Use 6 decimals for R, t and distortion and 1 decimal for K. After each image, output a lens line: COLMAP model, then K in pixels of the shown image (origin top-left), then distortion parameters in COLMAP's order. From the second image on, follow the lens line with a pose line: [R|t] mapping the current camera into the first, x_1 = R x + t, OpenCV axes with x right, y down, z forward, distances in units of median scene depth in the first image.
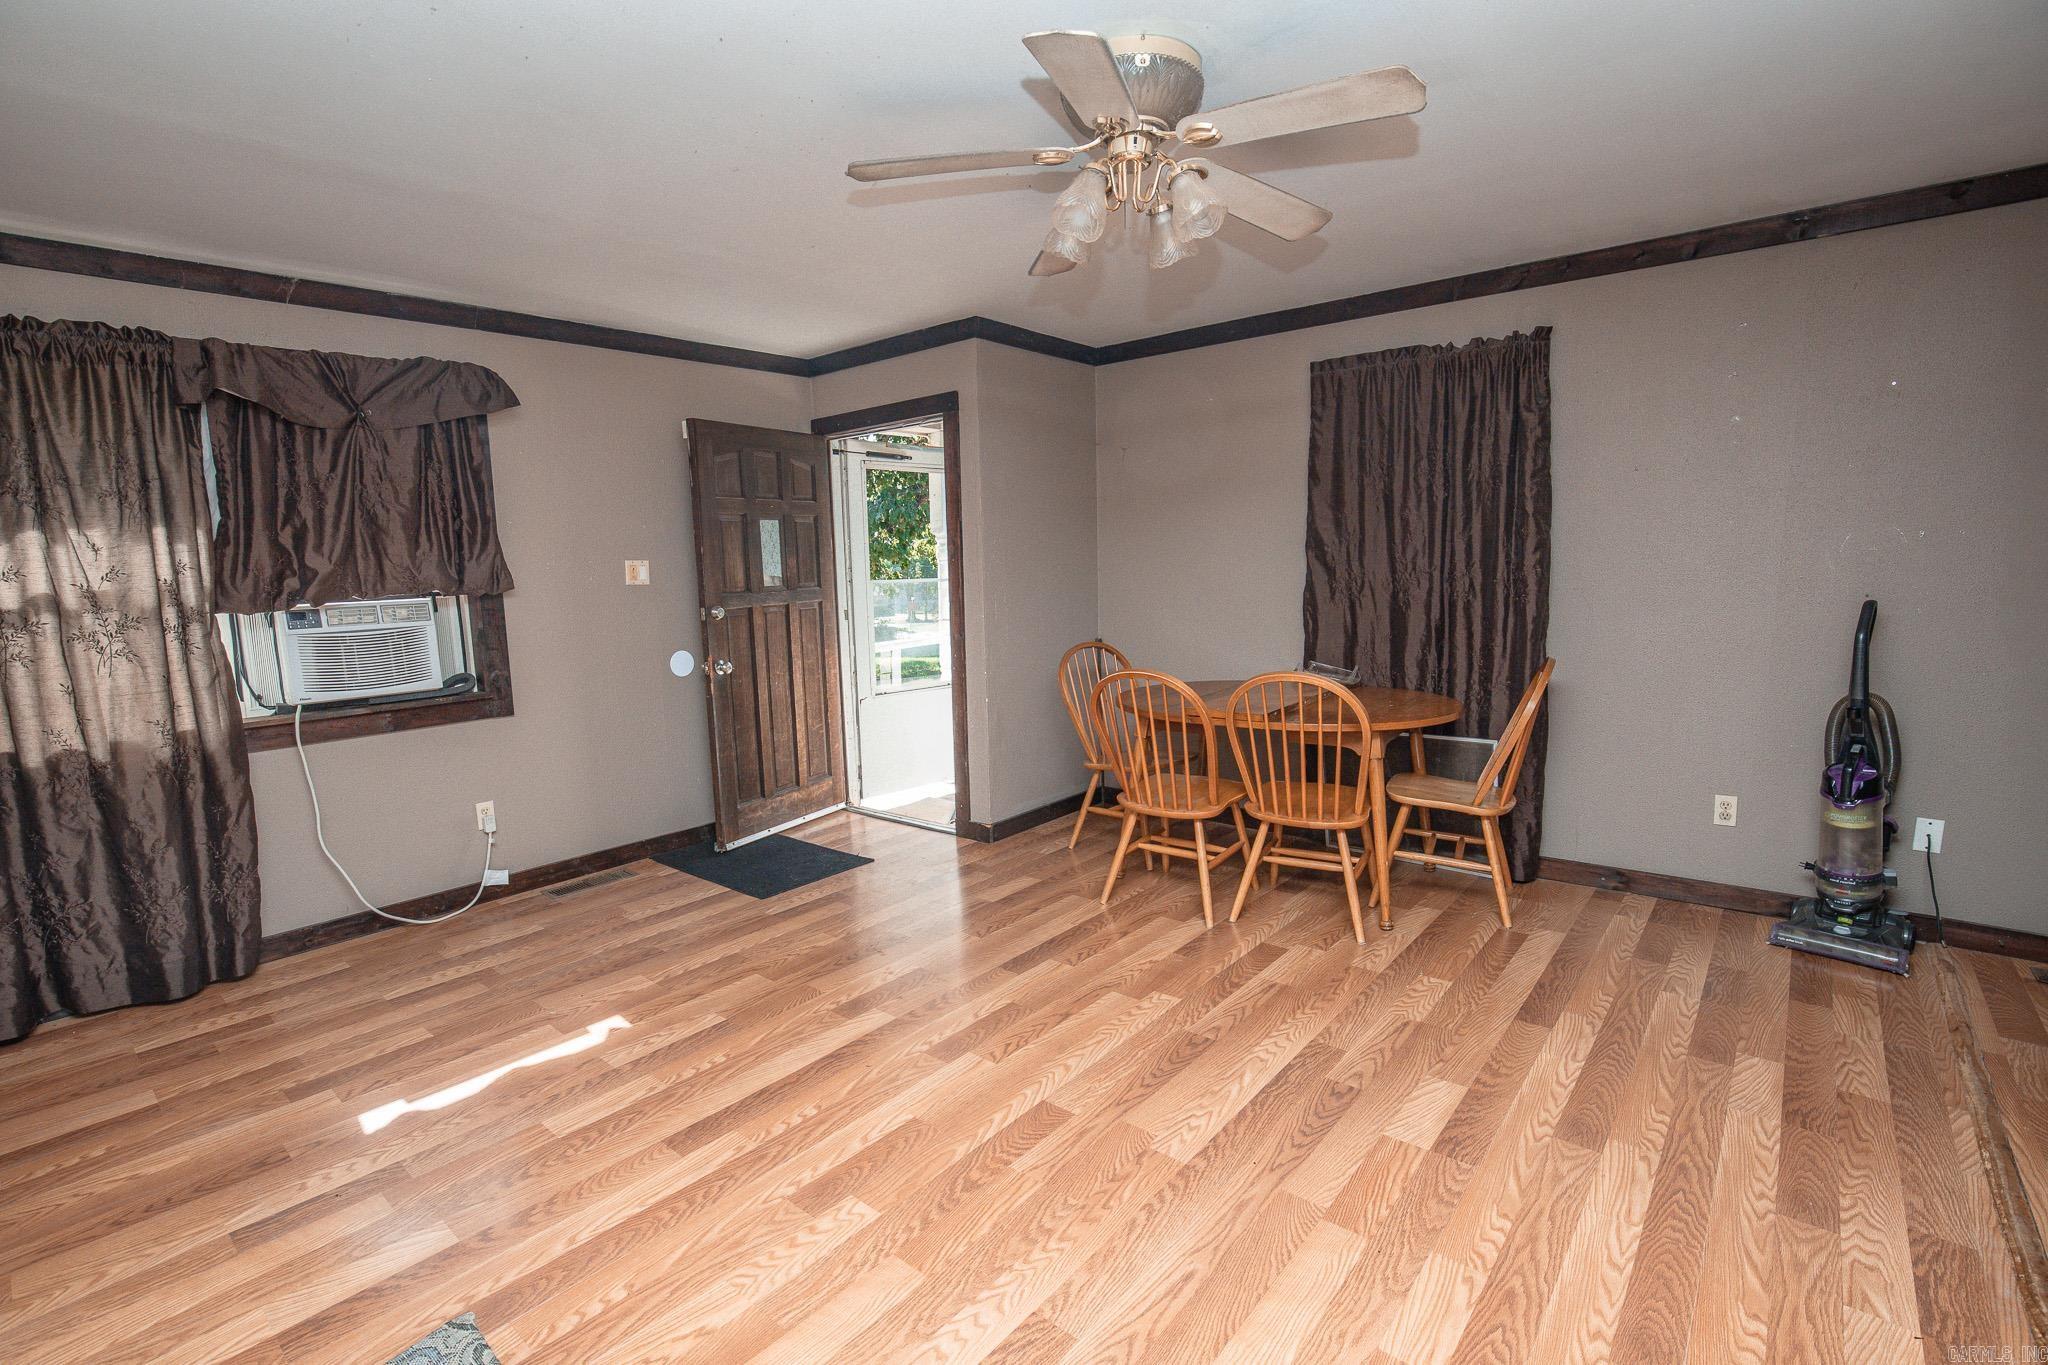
lens RADIAL K [[1020.3, 0, 1009.1], [0, 1020.3, 705.9], [0, 0, 1]] dist [-0.029415, 0.000778]
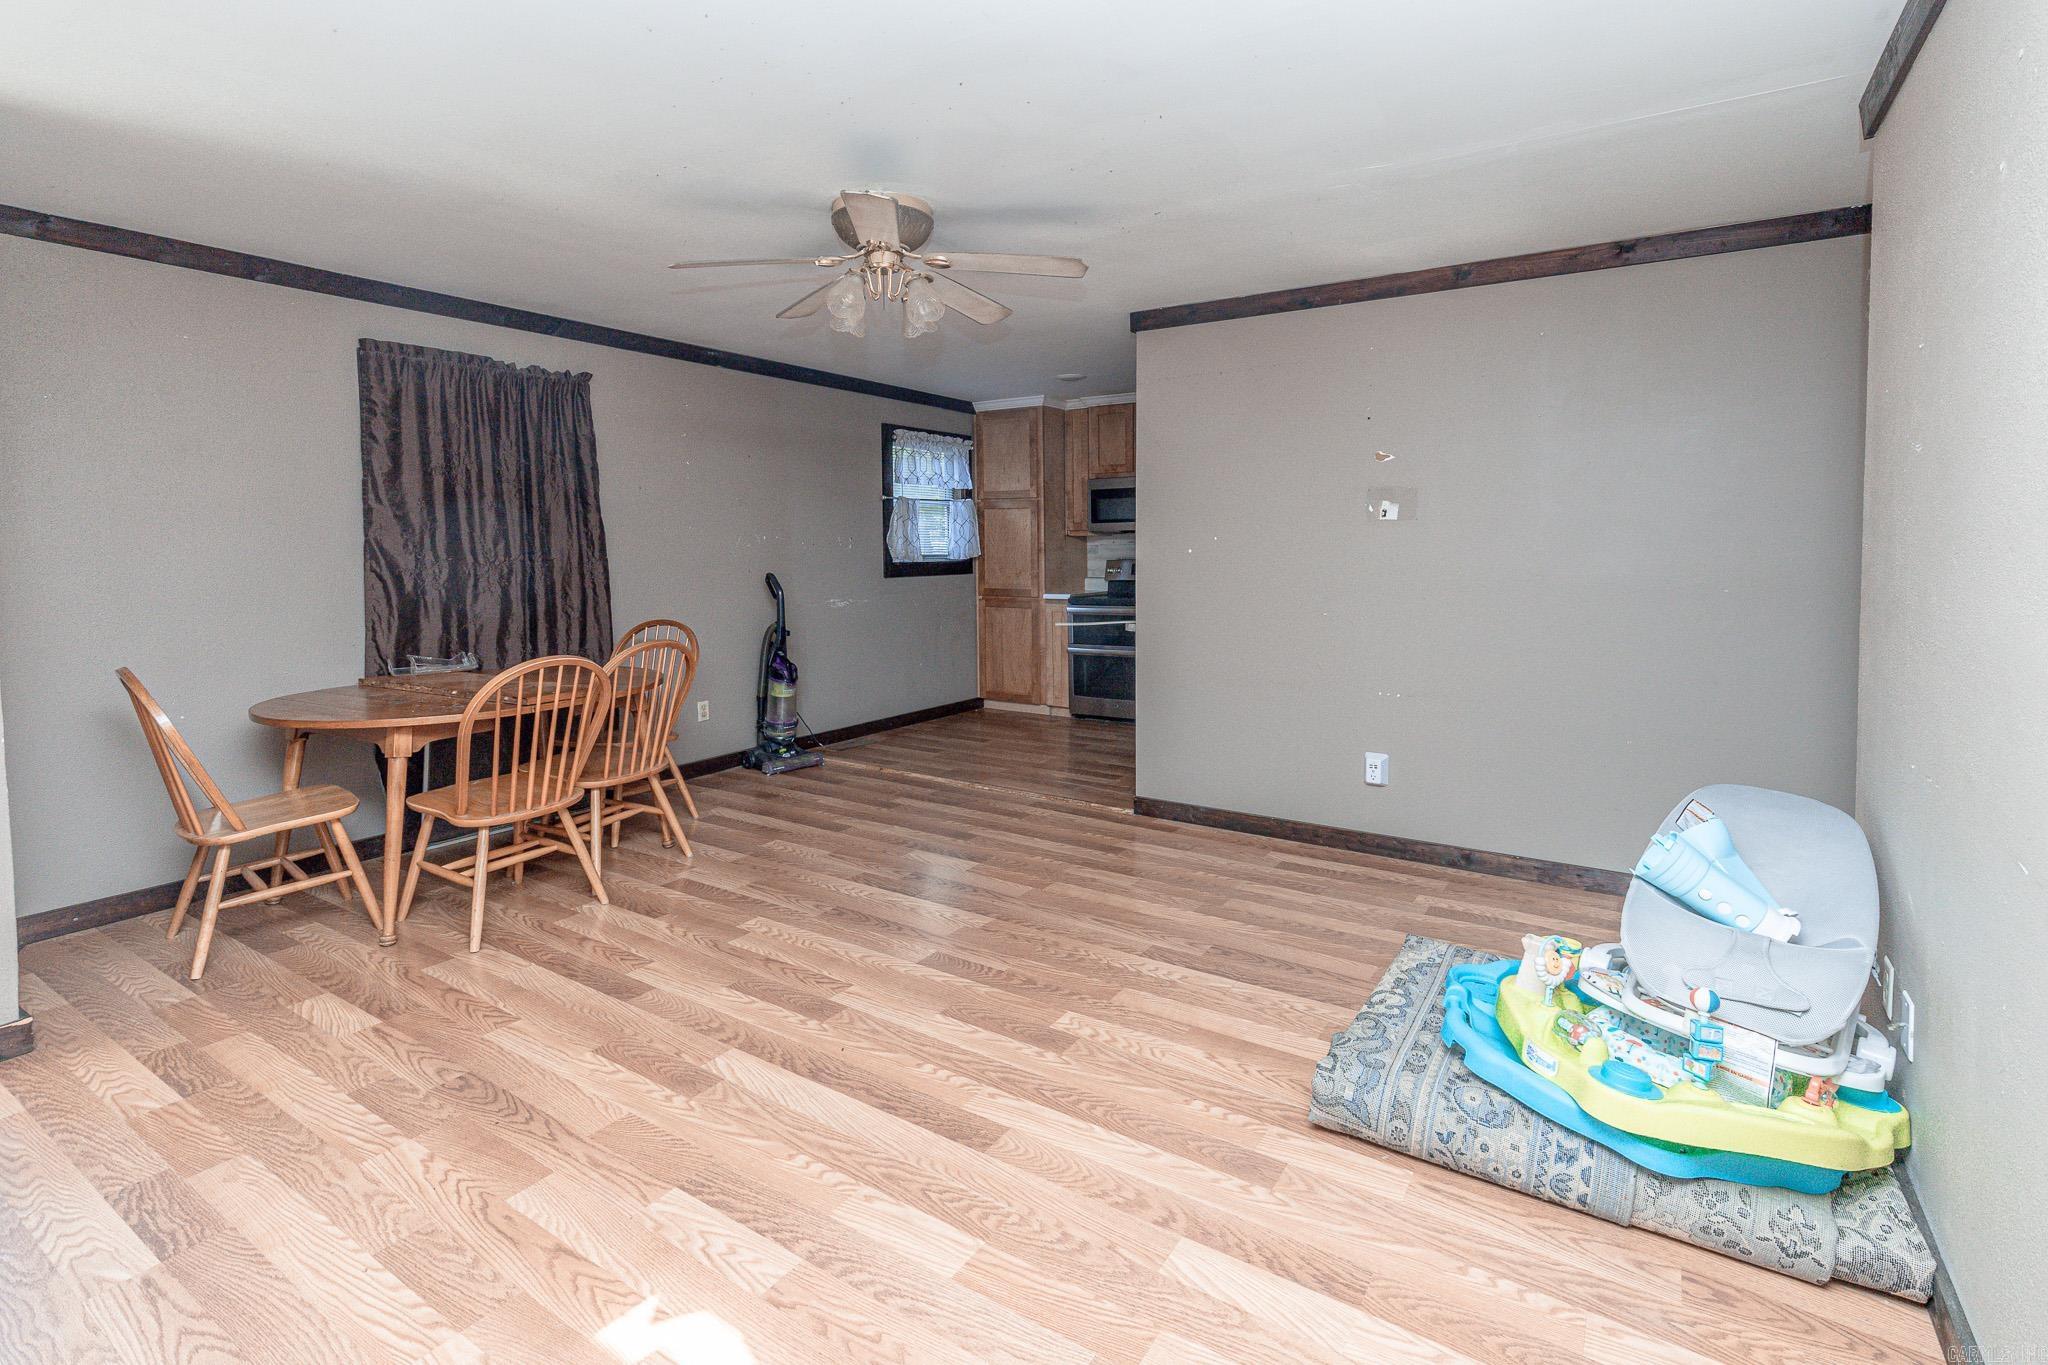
lens RADIAL K [[981.4, 0, 1028.6], [0, 981.4, 594.2], [0, 0, 1]] dist [-0.002825, -0.000598]
pose [[-0.169448, -0.025720, 0.985203, -0.949425], [0.155273, 0.986478, 0.052459, -0.081256], [-0.973230, 0.161865, -0.163163, 0.806945]]
